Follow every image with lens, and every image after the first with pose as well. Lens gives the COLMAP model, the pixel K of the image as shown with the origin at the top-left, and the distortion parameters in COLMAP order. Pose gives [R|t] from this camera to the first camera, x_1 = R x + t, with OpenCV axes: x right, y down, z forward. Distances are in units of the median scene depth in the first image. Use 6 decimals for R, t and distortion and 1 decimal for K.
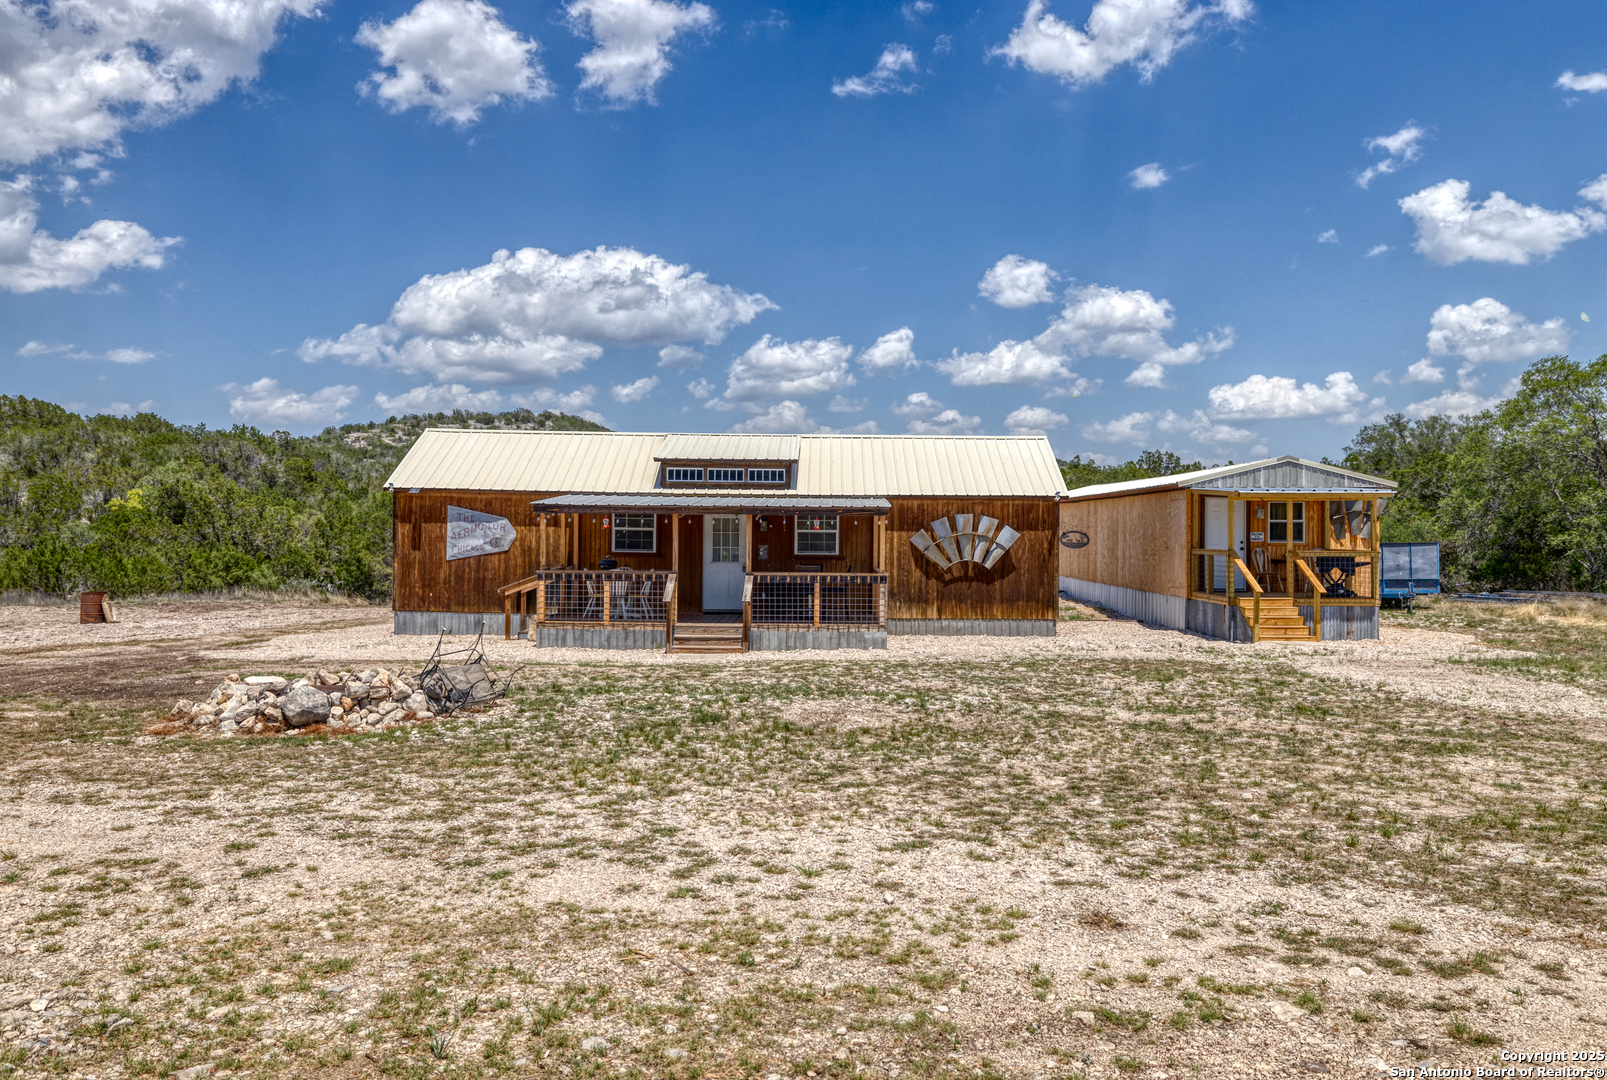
lens RADIAL K [[1269.6, 0, 801.1], [0, 1269.6, 548.3], [0, 0, 1]] dist [0.009955, -0.005946]
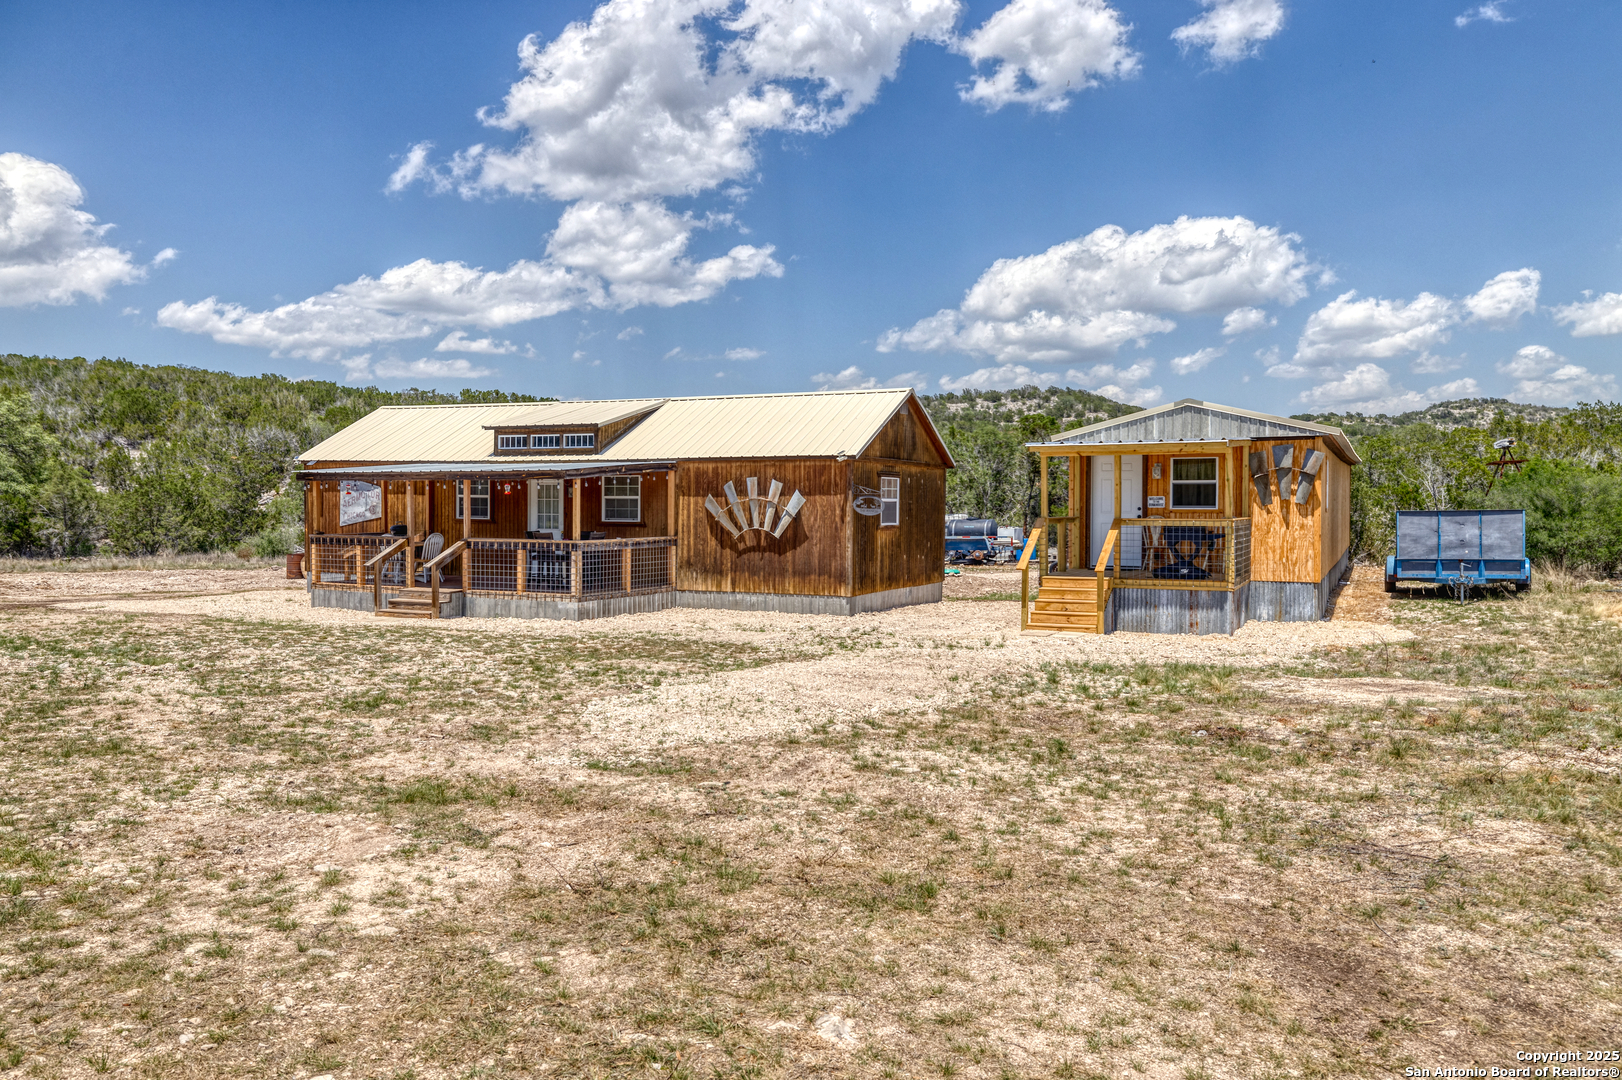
lens RADIAL K [[1248.2, 0, 813.9], [0, 1248.2, 526.9], [0, 0, 1]] dist [0.018431, 0.011708]
pose [[0.896743, 0.004451, -0.442528, 0.556342], [-0.003296, 0.999989, 0.003377, 0.005182], [0.442538, -0.001570, 0.896748, 0.214173]]
